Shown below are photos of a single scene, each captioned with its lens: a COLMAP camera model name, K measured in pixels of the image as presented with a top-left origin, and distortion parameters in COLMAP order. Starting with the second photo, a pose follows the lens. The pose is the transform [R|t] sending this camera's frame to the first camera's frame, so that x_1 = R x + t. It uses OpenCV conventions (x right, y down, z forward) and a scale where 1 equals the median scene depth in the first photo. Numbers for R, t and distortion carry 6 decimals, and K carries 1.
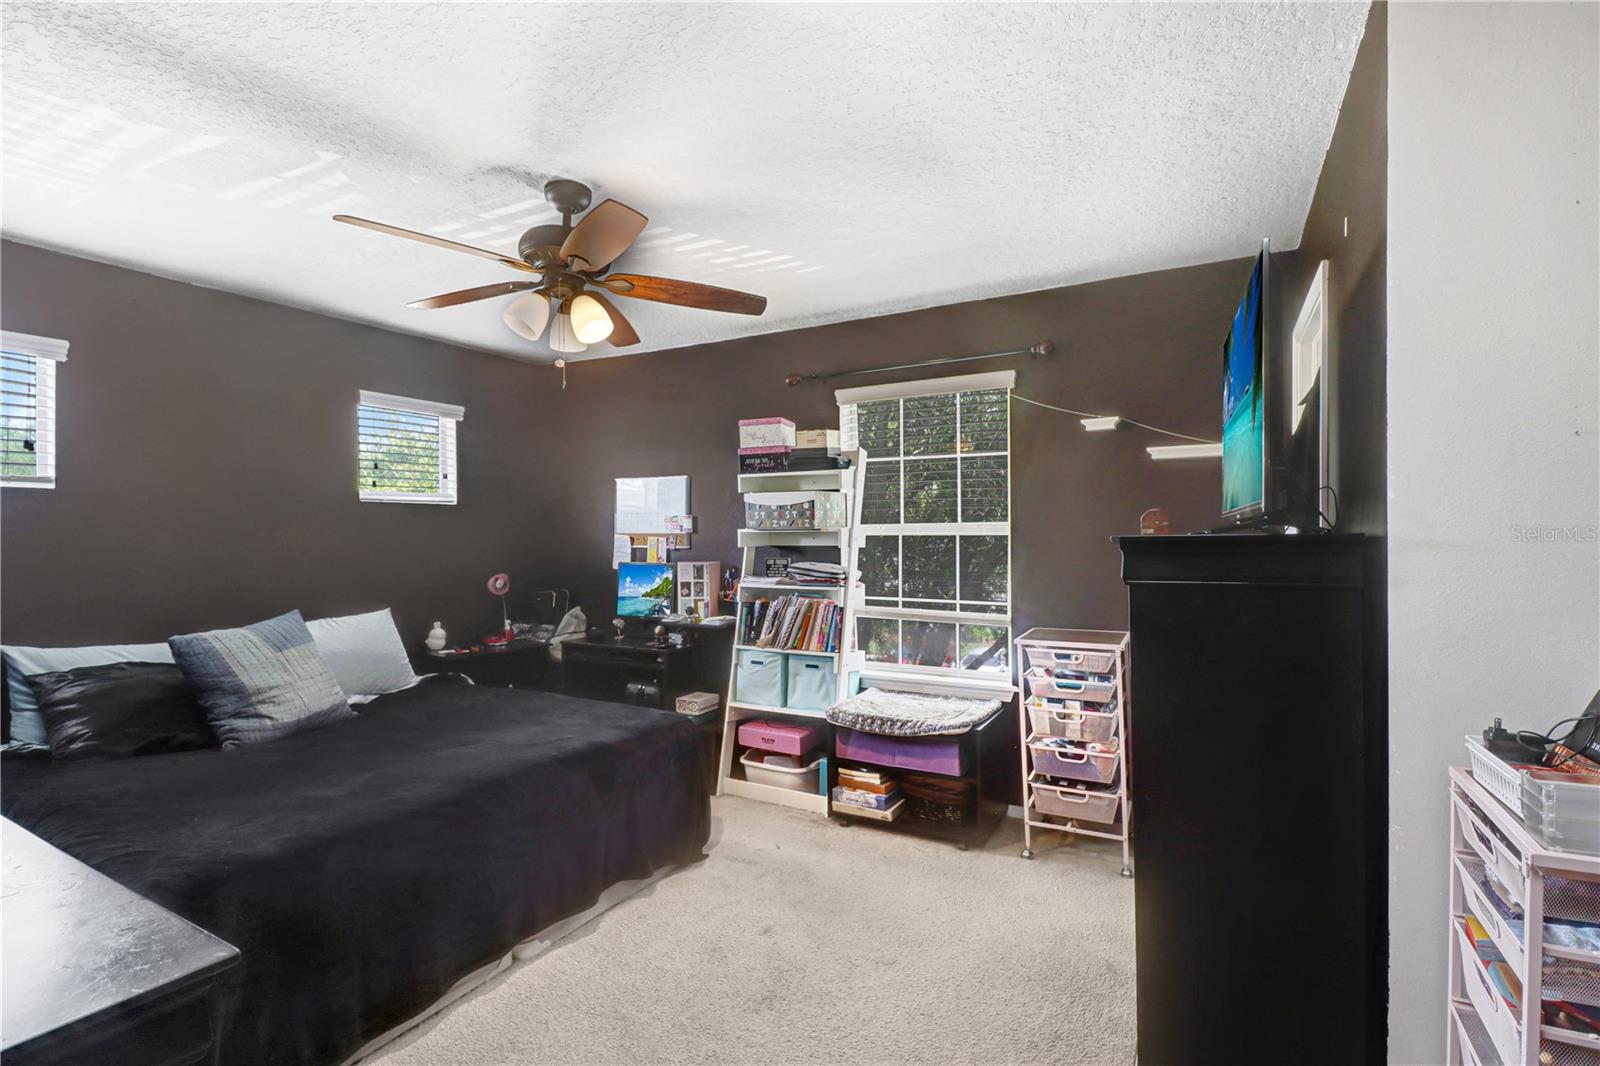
lens RADIAL K [[761.3, 0, 793.5], [0, 761.3, 541.3], [0, 0, 1]] dist [-0.001288, -0.007375]
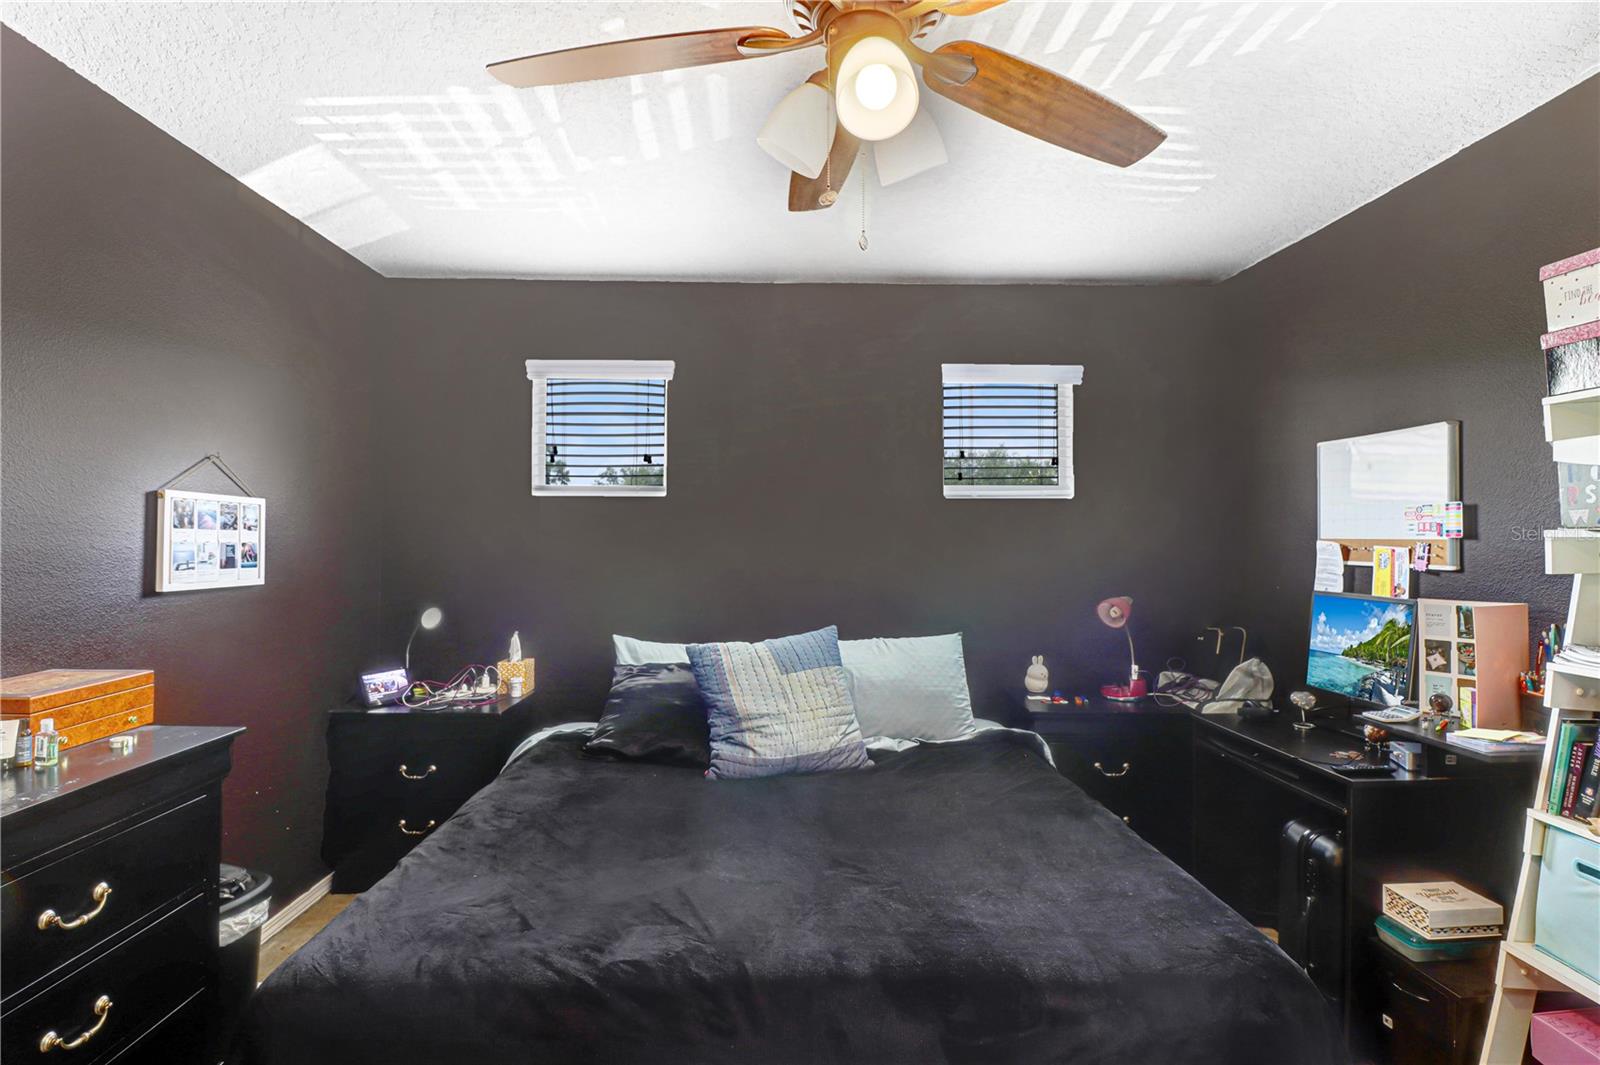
lens RADIAL K [[761.3, 0, 851.5], [0, 761.3, 532.9], [0, 0, 1]] dist [-0.001288, -0.007375]
pose [[0.525437, -0.001963, -0.850830, 0.076923], [-0.012523, 0.999871, -0.010040, -0.005669], [0.850740, 0.015931, 0.525345, 0.456378]]
